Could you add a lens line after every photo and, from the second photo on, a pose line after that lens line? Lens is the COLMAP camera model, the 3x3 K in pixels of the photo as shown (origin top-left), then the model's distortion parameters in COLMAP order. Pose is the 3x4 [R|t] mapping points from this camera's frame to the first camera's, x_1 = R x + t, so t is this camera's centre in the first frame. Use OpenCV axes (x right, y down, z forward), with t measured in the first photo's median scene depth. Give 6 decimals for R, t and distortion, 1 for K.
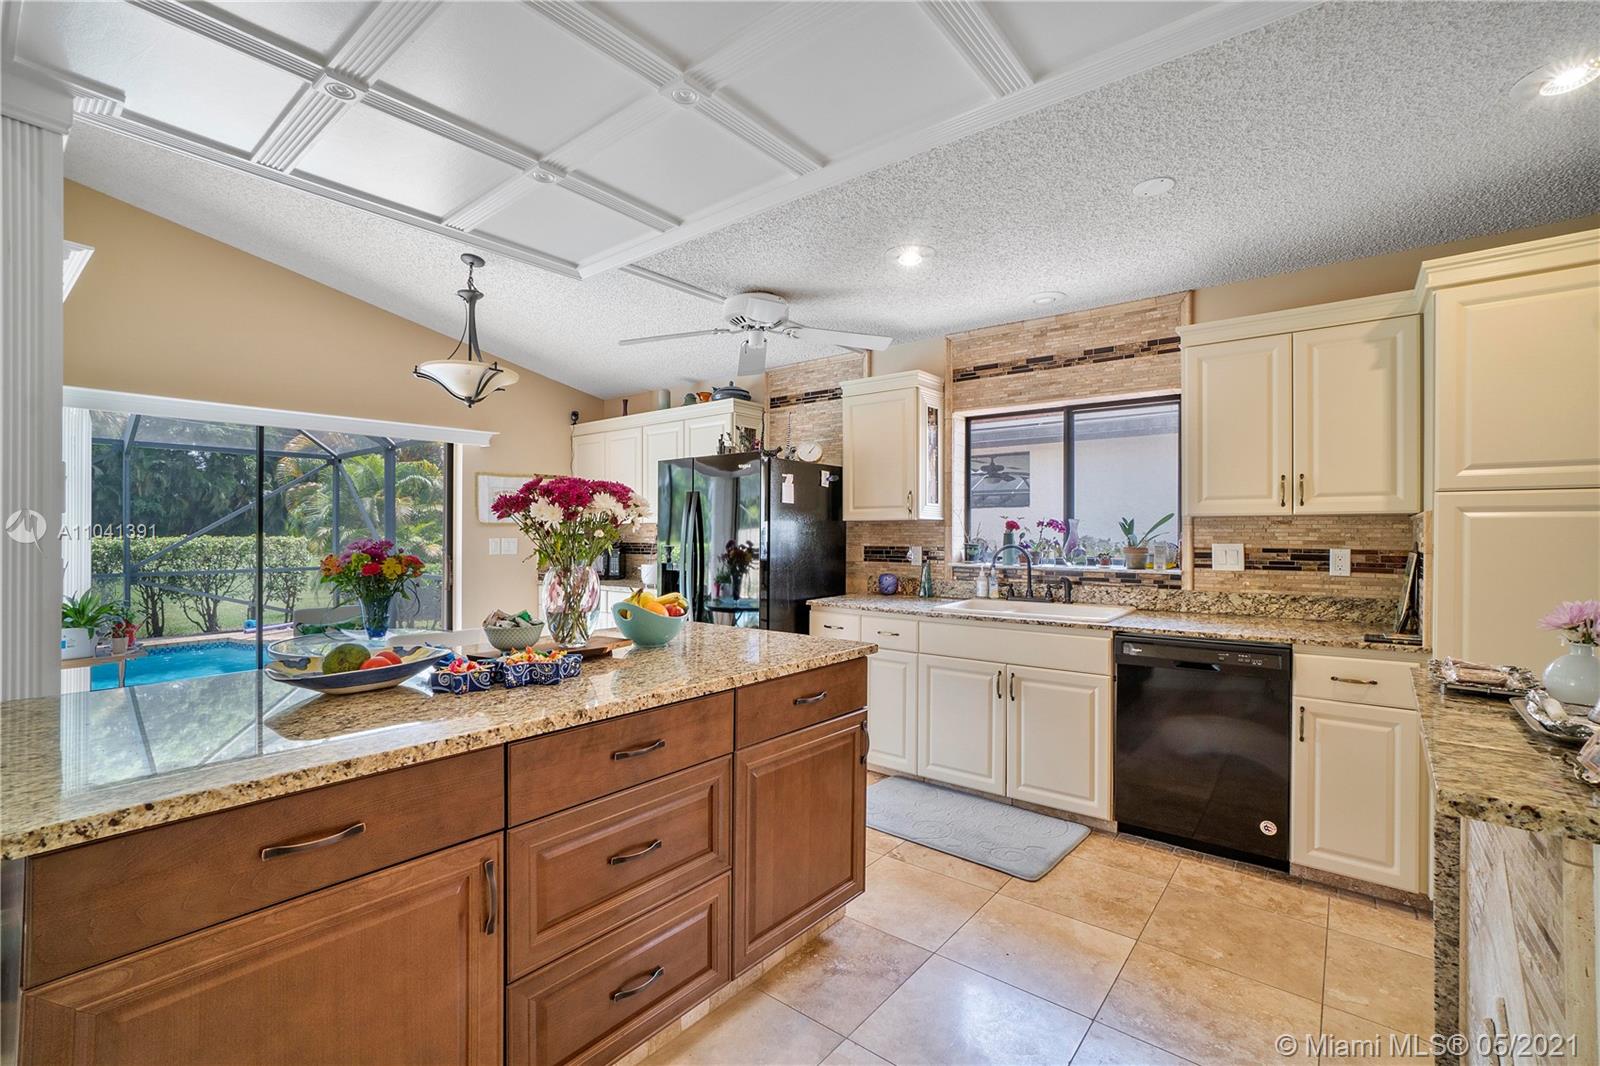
lens RADIAL K [[703.5, 0, 787.7], [0, 703.5, 530.7], [0, 0, 1]] dist [-0.031583, 0.012593]
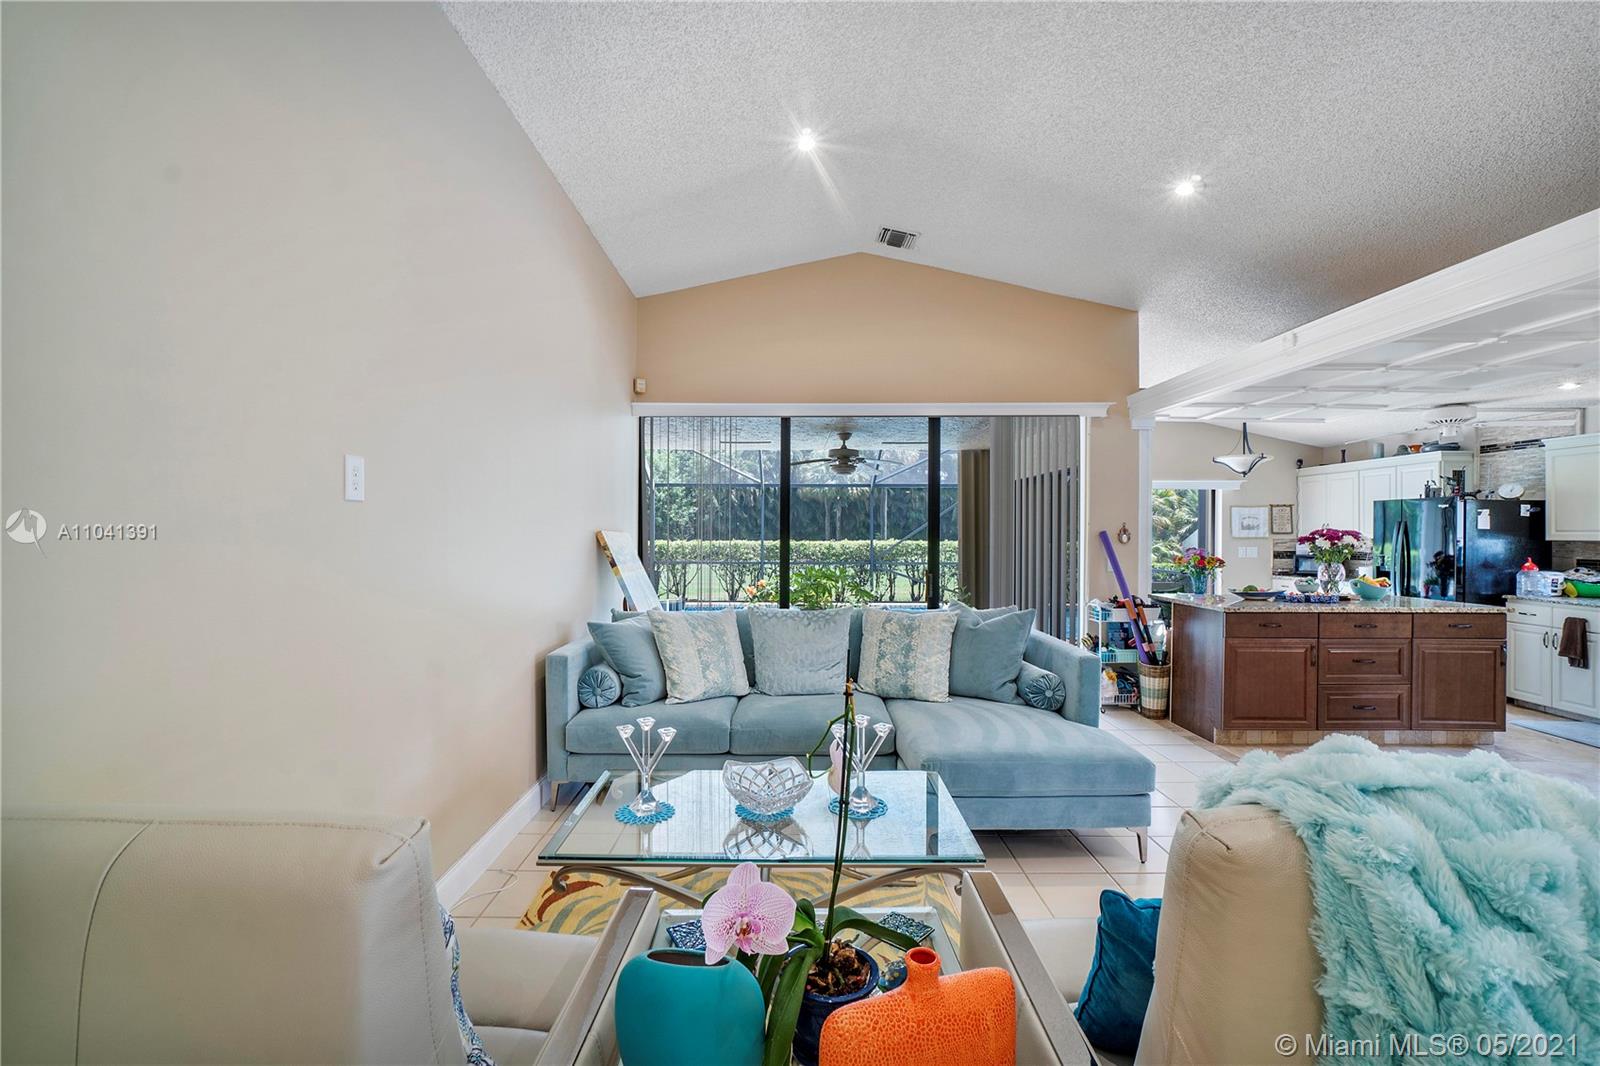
lens RADIAL K [[703.5, 0, 792.3], [0, 703.5, 527.2], [0, 0, 1]] dist [-0.031583, 0.012593]
pose [[0.636781, -0.003989, -0.771035, 0.196718], [-0.001879, 0.999976, -0.006726, -0.030655], [0.771043, 0.005732, 0.636758, -1.077063]]
